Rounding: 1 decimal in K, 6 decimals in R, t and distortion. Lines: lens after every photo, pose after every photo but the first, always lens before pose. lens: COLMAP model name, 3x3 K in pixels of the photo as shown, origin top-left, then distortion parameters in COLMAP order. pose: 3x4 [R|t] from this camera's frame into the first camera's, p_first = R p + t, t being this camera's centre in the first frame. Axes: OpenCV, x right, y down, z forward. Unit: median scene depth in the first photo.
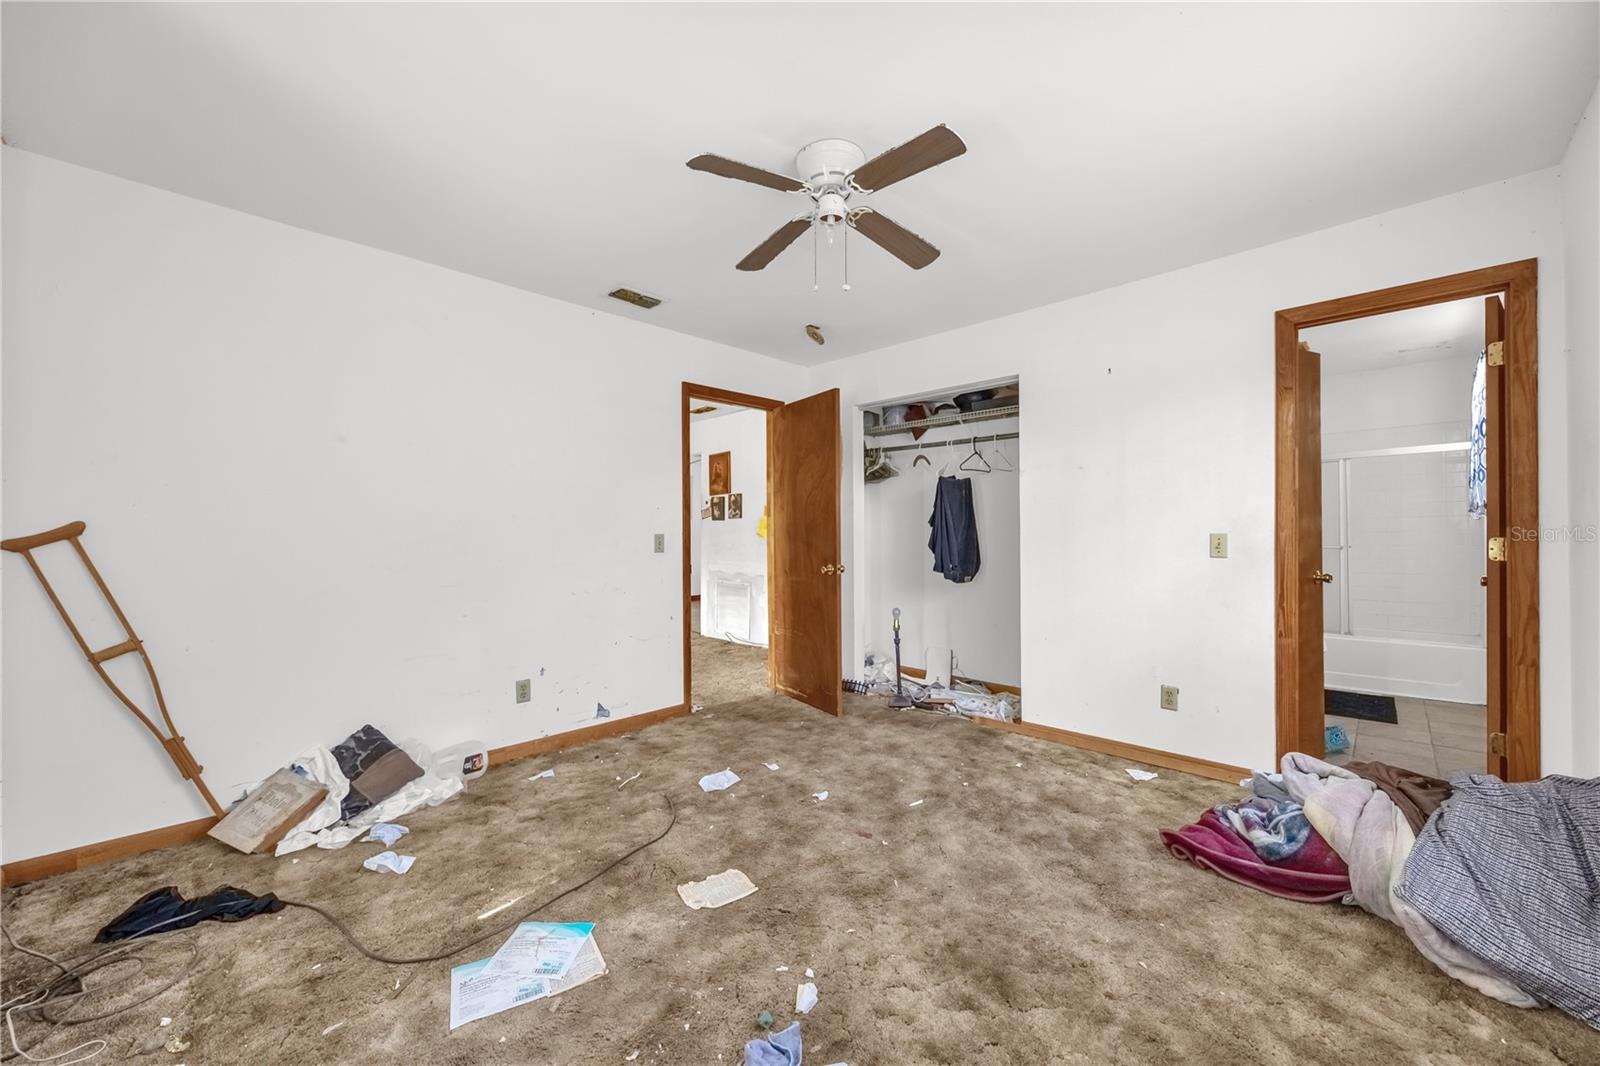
lens RADIAL K [[613.6, 0, 801.3], [0, 613.6, 532.1], [0, 0, 1]] dist [-0.003150, -0.000317]
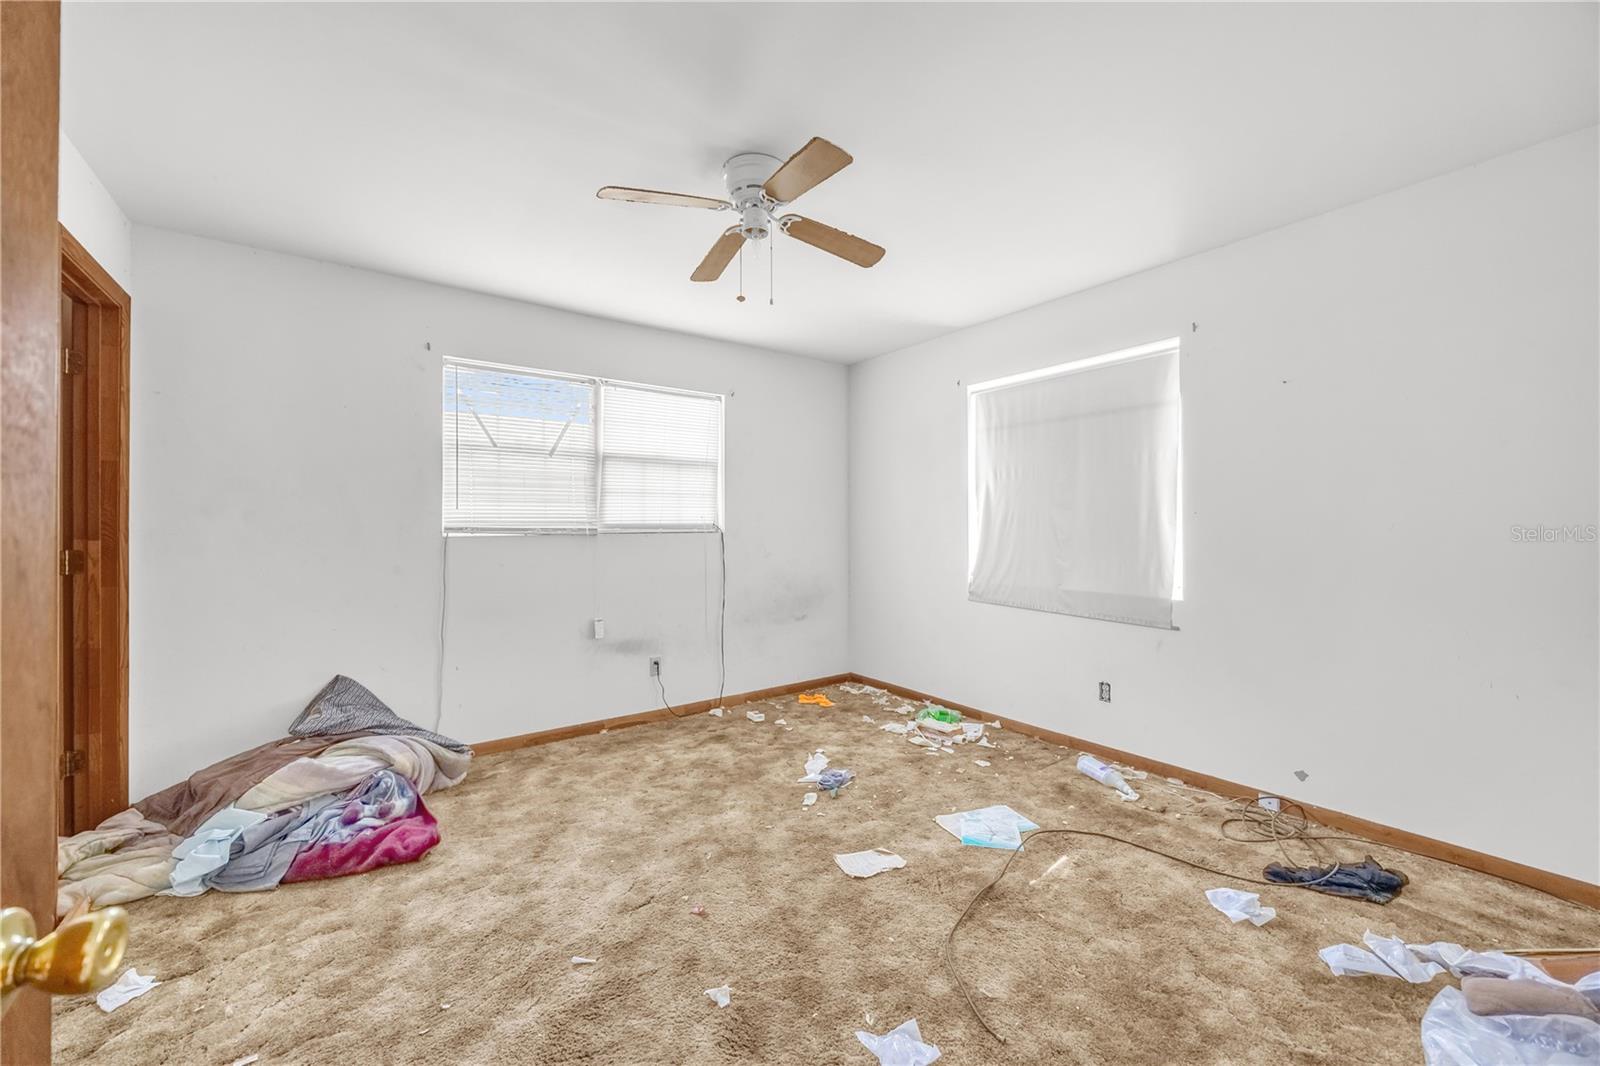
lens RADIAL K [[613.6, 0, 798.7], [0, 613.6, 530.0], [0, 0, 1]] dist [-0.003150, -0.000317]
pose [[-0.987210, 0.010265, 0.159096, -0.181950], [0.010311, 0.999947, -0.000539, -0.014418], [-0.159093, 0.001108, -0.987263, 2.004152]]
